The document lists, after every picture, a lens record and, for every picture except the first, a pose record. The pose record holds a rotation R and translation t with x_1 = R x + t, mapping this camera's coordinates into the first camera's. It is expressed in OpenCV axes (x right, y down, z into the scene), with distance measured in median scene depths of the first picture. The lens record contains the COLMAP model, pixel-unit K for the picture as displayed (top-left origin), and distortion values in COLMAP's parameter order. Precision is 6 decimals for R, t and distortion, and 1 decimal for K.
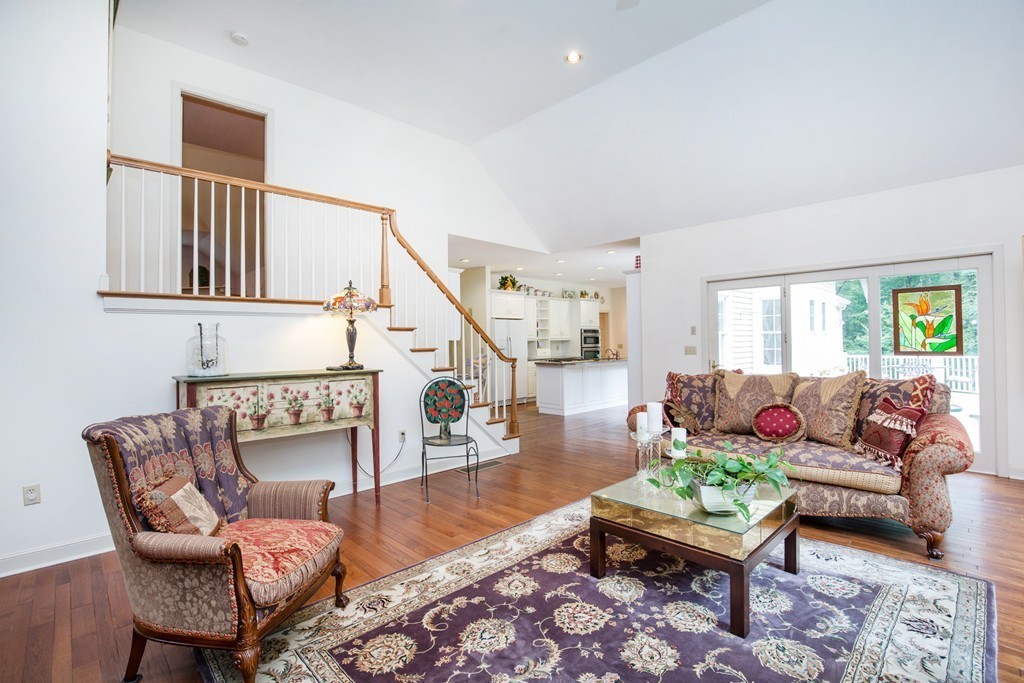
lens RADIAL K [[462.0, 0, 510.6], [0, 462.0, 338.5], [0, 0, 1]] dist [0.032143, 0.002311]
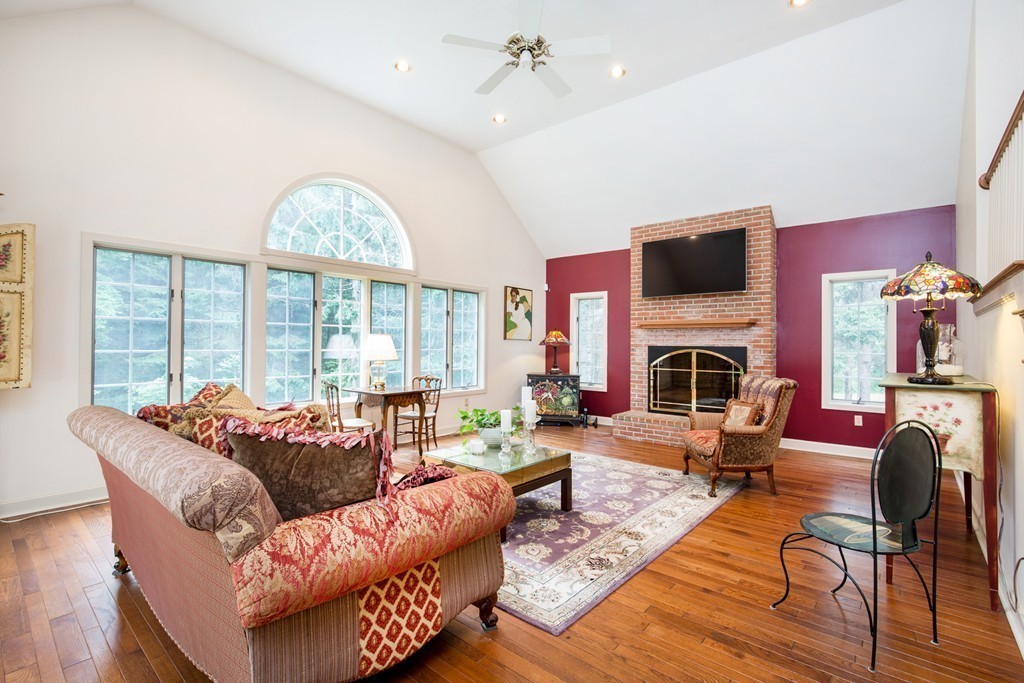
lens RADIAL K [[462.0, 0, 514.3], [0, 462.0, 343.8], [0, 0, 1]] dist [0.032143, 0.002311]
pose [[-0.995817, -0.000829, -0.091368, 0.436525], [0.000448, 0.999903, -0.013955, 0.024503], [0.091370, -0.013938, -0.995719, 2.204648]]
